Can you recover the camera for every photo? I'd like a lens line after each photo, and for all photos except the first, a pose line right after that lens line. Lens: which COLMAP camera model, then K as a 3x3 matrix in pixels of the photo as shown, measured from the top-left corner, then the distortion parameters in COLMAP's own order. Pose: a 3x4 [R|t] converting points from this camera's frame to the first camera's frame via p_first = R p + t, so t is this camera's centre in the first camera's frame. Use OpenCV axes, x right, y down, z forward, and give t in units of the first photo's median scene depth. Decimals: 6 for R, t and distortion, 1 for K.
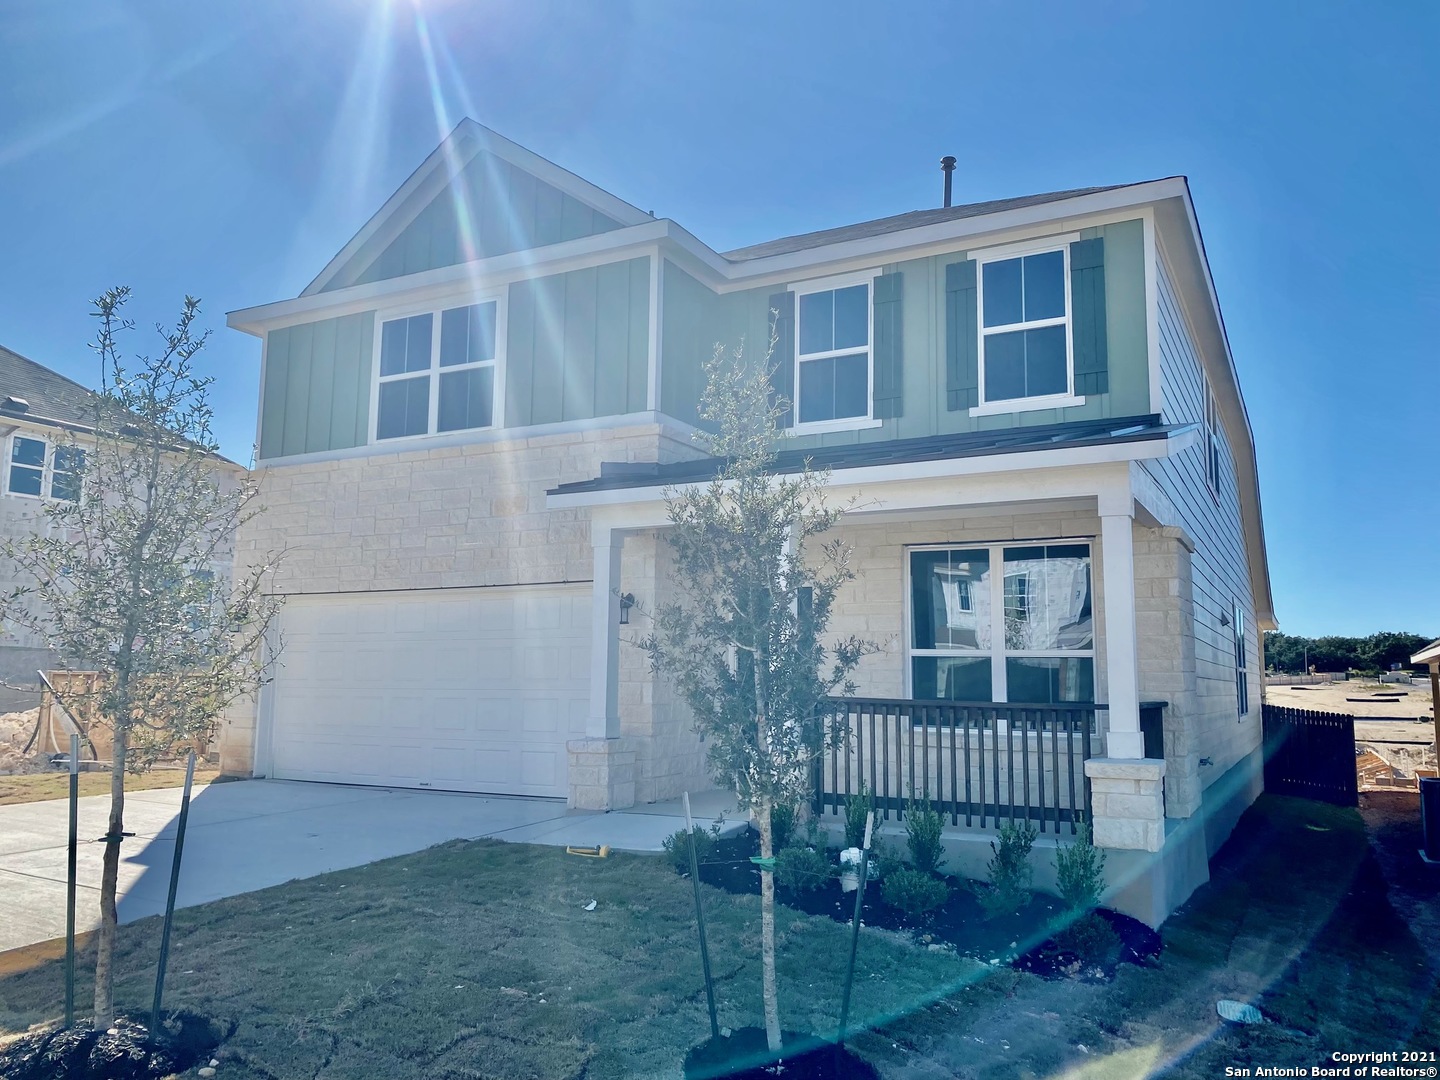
lens RADIAL K [[1112.8, 0, 741.7], [0, 1112.8, 542.5], [0, 0, 1]] dist [0.003050, 0.000023]
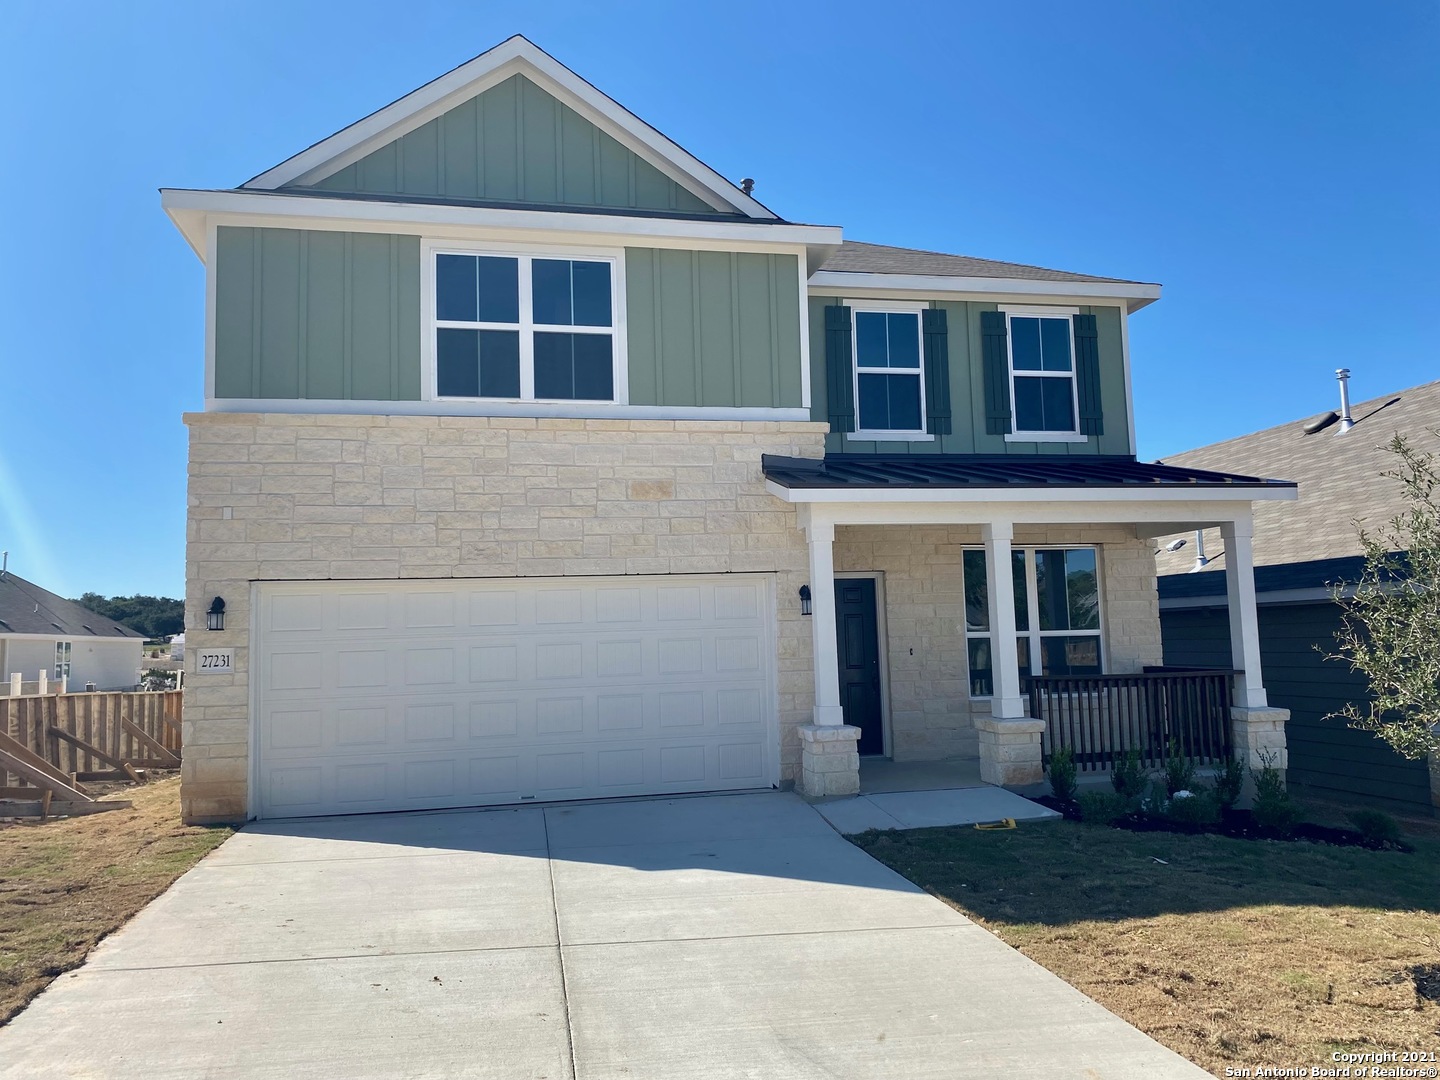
lens RADIAL K [[1112.8, 0, 741.7], [0, 1112.8, 542.5], [0, 0, 1]] dist [0.003050, 0.000023]
pose [[0.767558, 0.026992, 0.640411, -0.771505], [-0.046269, 0.998840, 0.013356, -0.004907], [-0.639307, -0.039883, 0.767917, 0.235596]]
